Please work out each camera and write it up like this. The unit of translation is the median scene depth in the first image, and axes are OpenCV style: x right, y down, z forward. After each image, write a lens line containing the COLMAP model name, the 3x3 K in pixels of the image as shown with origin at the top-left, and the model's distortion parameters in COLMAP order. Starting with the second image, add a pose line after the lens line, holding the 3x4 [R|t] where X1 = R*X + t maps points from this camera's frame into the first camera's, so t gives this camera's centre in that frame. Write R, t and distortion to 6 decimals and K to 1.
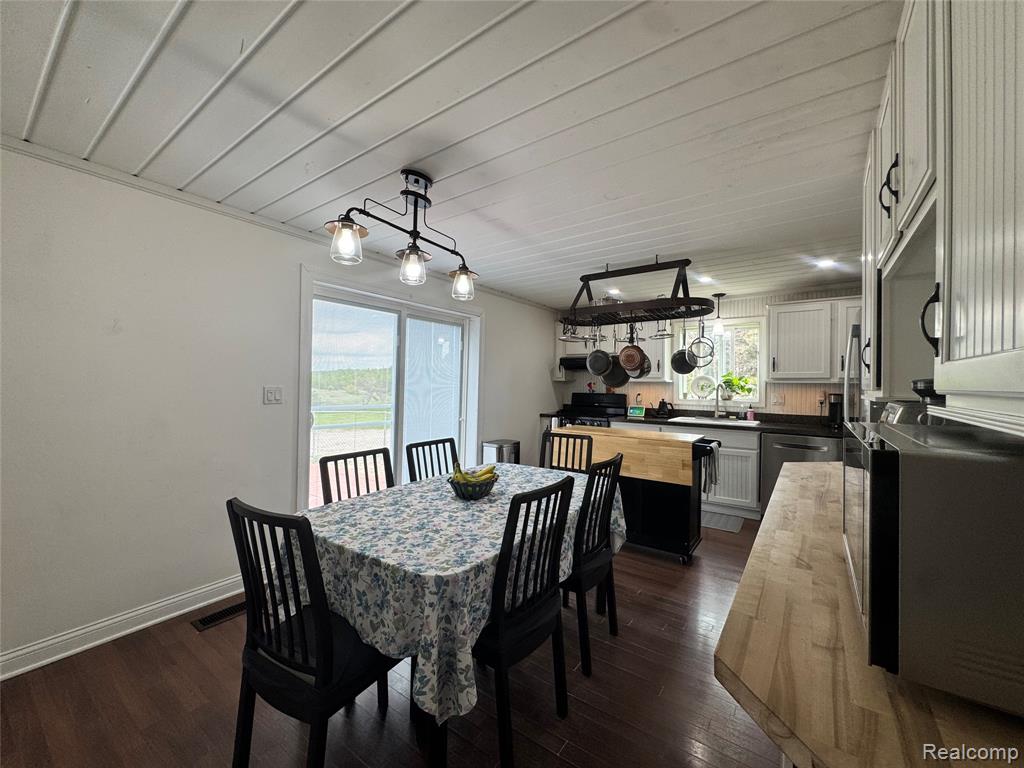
lens RADIAL K [[411.2, 0, 511.2], [0, 411.2, 381.3], [0, 0, 1]] dist [-0.007882, 0.000075]
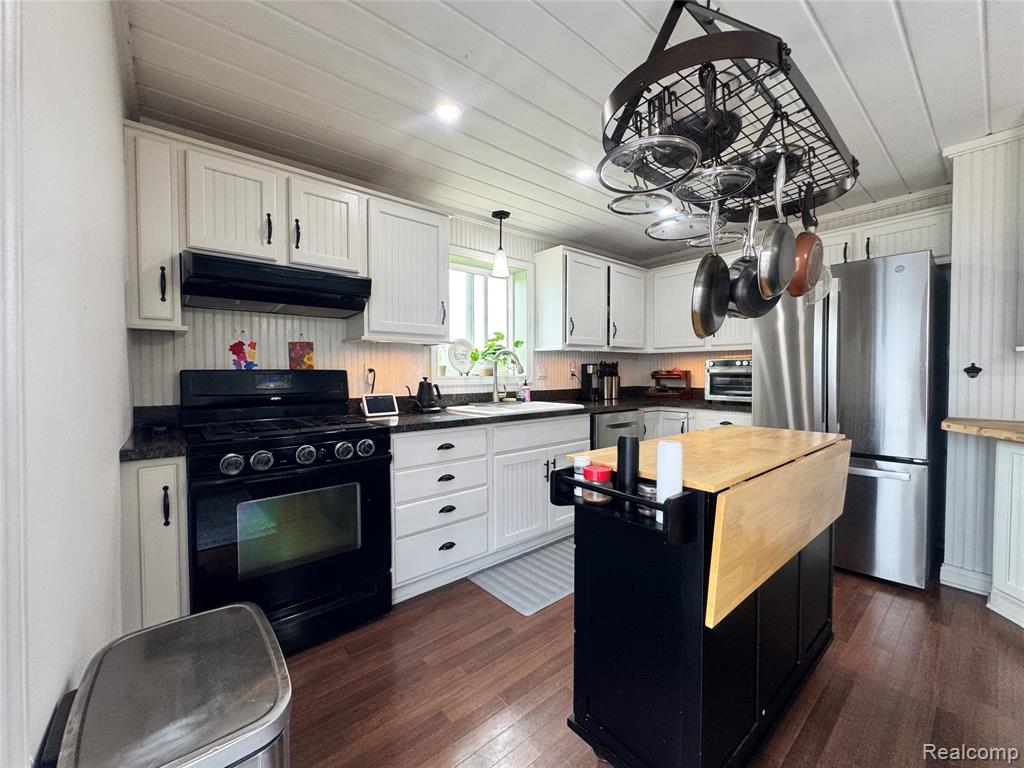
lens RADIAL K [[411.2, 0, 512.5], [0, 411.2, 382.2], [0, 0, 1]] dist [-0.007882, 0.000075]
pose [[0.237574, -0.036651, 0.970678, -0.123574], [0.003238, 0.999312, 0.036940, 0.030254], [-0.971364, -0.005633, 0.237530, 0.770994]]
